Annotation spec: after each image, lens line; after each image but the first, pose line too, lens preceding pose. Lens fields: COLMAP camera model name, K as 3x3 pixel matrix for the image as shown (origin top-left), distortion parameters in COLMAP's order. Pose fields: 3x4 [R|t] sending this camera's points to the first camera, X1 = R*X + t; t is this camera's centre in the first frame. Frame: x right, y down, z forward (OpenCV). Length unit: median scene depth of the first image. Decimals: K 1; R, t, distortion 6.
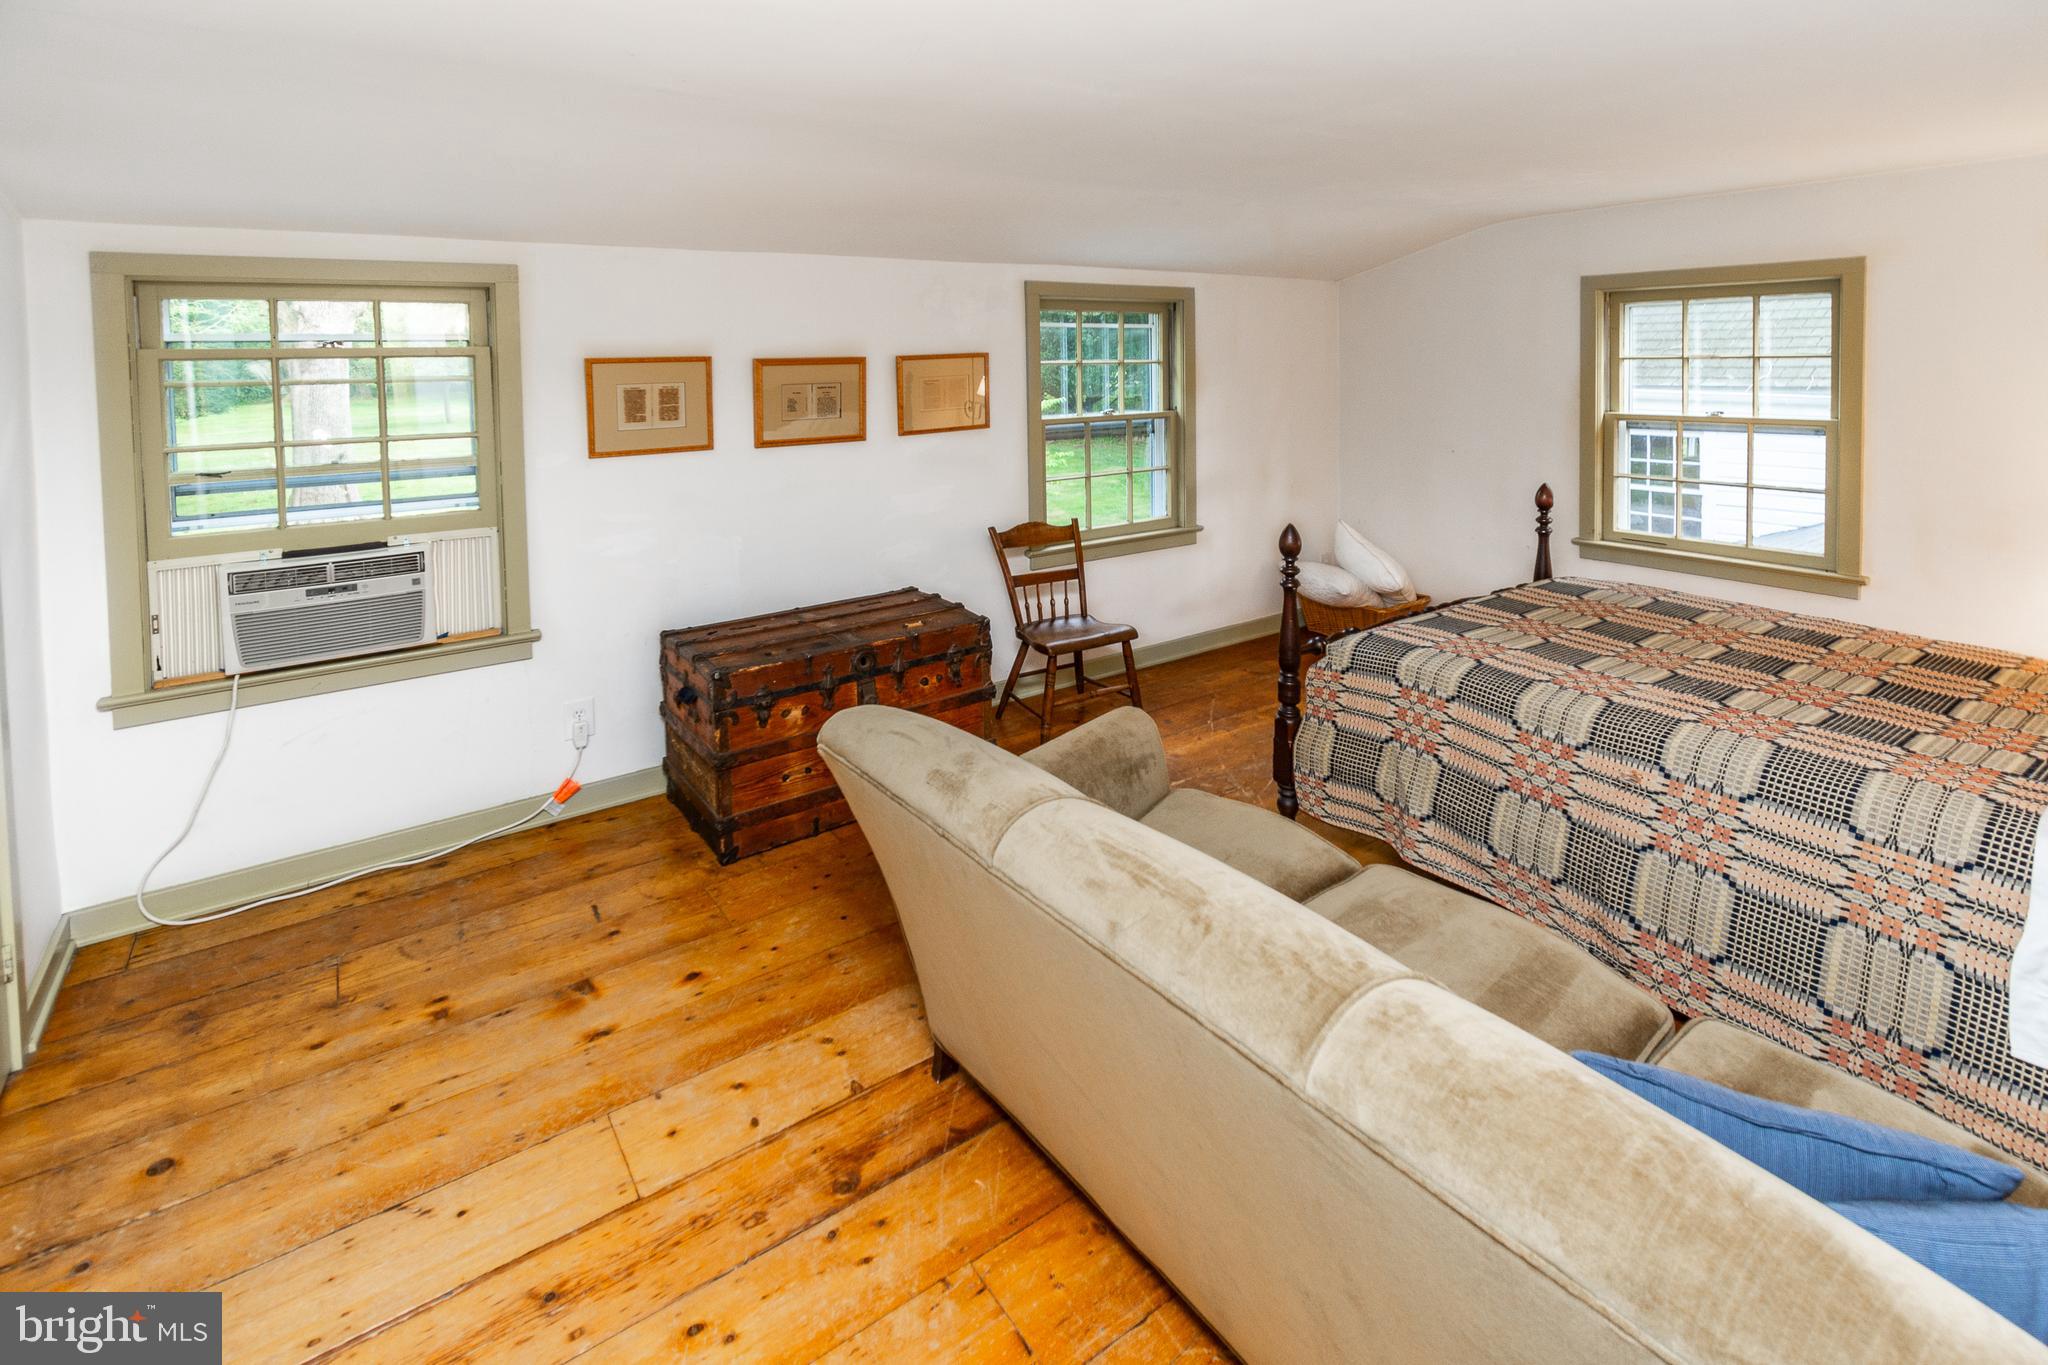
lens RADIAL K [[932.7, 0, 1024.0], [0, 932.7, 682.5], [0, 0, 1]] dist [0.022683, 0.000015]
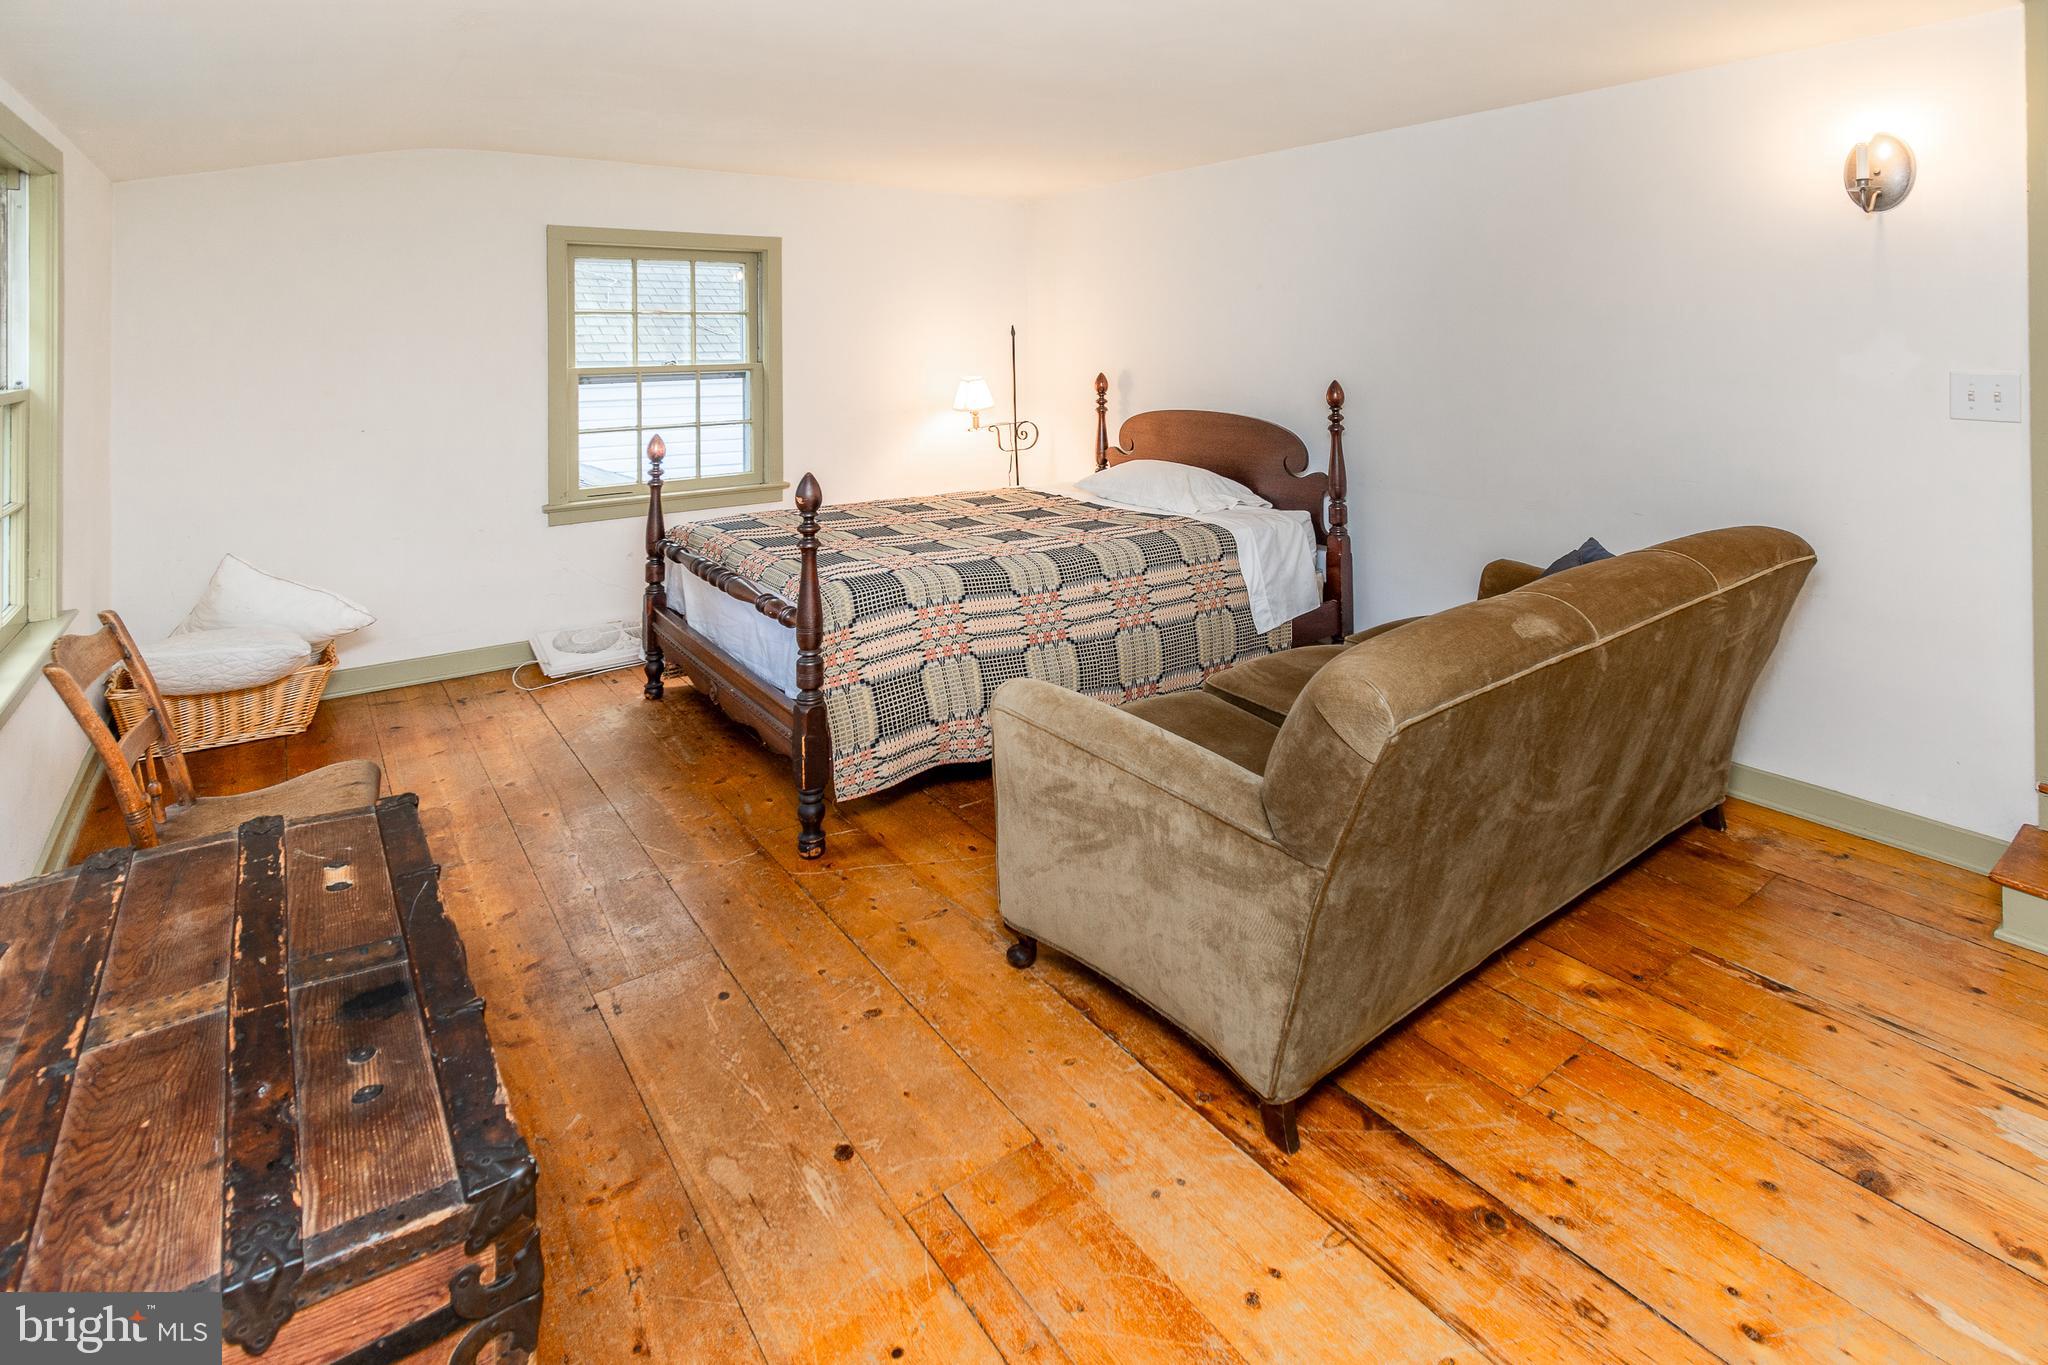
lens RADIAL K [[985.8, 0, 1053.2], [0, 985.8, 604.0], [0, 0, 1]] dist [0.002141, -0.000307]
pose [[-0.024410, -0.249571, 0.968049, -0.683808], [0.338323, 0.909137, 0.242914, -0.228860], [-0.940713, 0.333443, 0.062243, 0.873915]]
